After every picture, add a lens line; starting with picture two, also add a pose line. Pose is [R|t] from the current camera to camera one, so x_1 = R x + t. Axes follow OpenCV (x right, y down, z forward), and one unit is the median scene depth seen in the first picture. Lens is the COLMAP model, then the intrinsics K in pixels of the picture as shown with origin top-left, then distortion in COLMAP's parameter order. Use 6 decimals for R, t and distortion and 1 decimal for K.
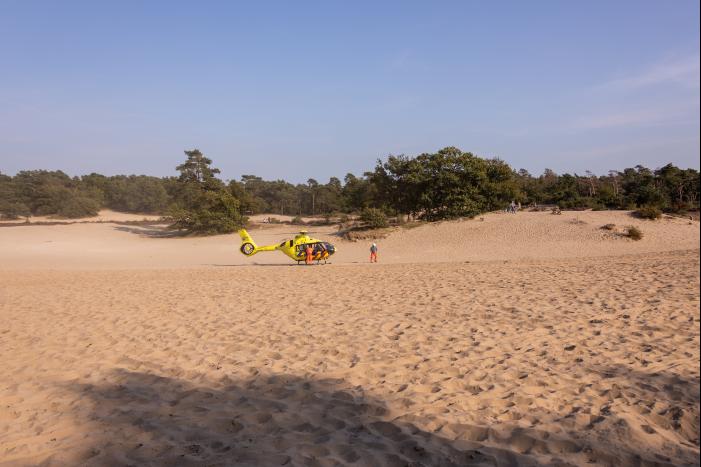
lens RADIAL K [[563.2, 0, 350.5], [0, 563.2, 233.5], [0, 0, 1]] dist [0.081451, -0.004124]
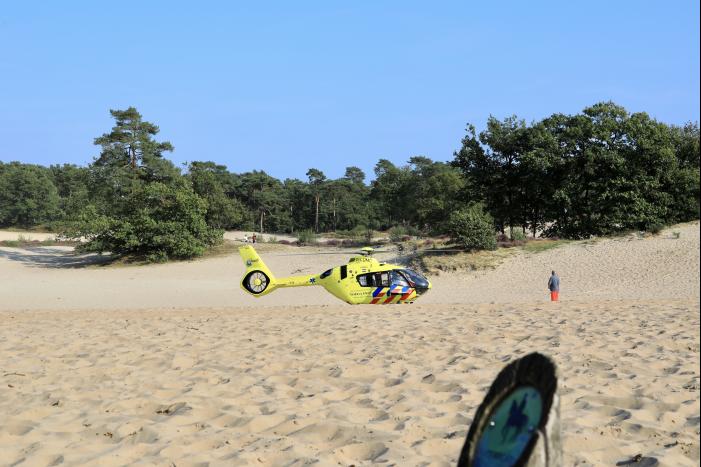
lens RADIAL K [[1004.5, 0, 350.5], [0, 1004.5, 233.5], [0, 0, 1]] dist [0.002739, 0.047062]
pose [[0.999750, 0.008866, -0.020504, -0.043006], [-0.009607, 0.999293, -0.036336, 0.008387], [0.020167, 0.036524, 0.999129, 0.040100]]
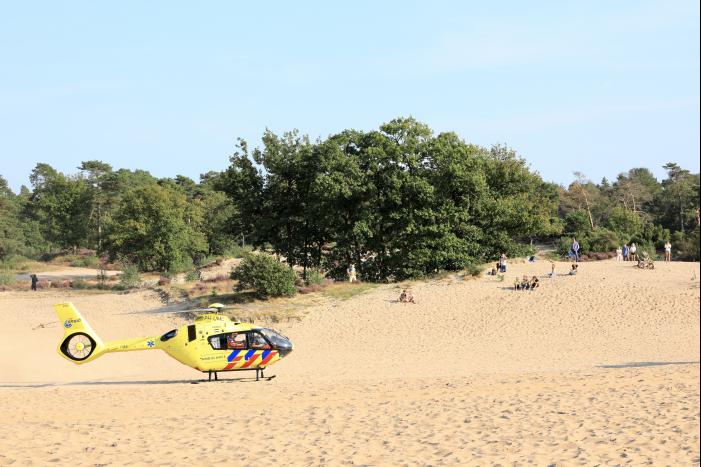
lens RADIAL K [[1371.8, 0, 351.7], [0, 1371.8, 233.3], [0, 0, 1]] dist [-0.013449, -0.013204]
pose [[0.964997, 0.010193, 0.262063, -0.143619], [0.004498, 0.998454, -0.055399, -0.000173], [-0.262223, 0.054639, 0.963459, -0.039461]]
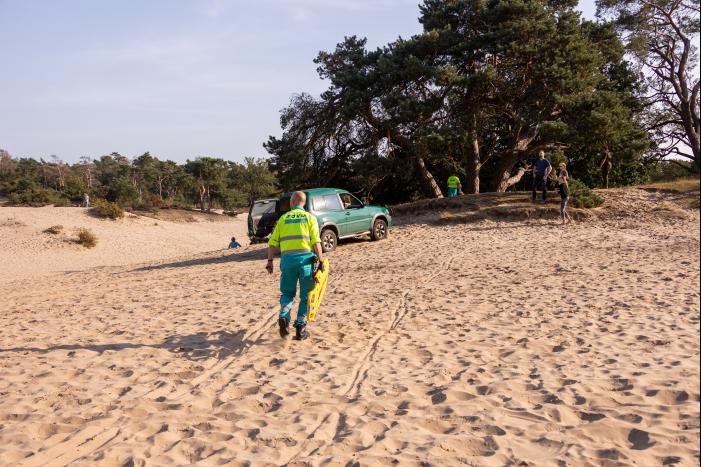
lens RADIAL K [[731.1, 0, 350.5], [0, 731.1, 233.5], [0, 0, 1]] dist [0.000828, -0.005282]
pose [[0.720063, -0.017864, 0.693679, 0.058125], [0.020779, 0.999775, 0.004177, -0.002155], [-0.693598, 0.011406, 0.720272, 0.062114]]
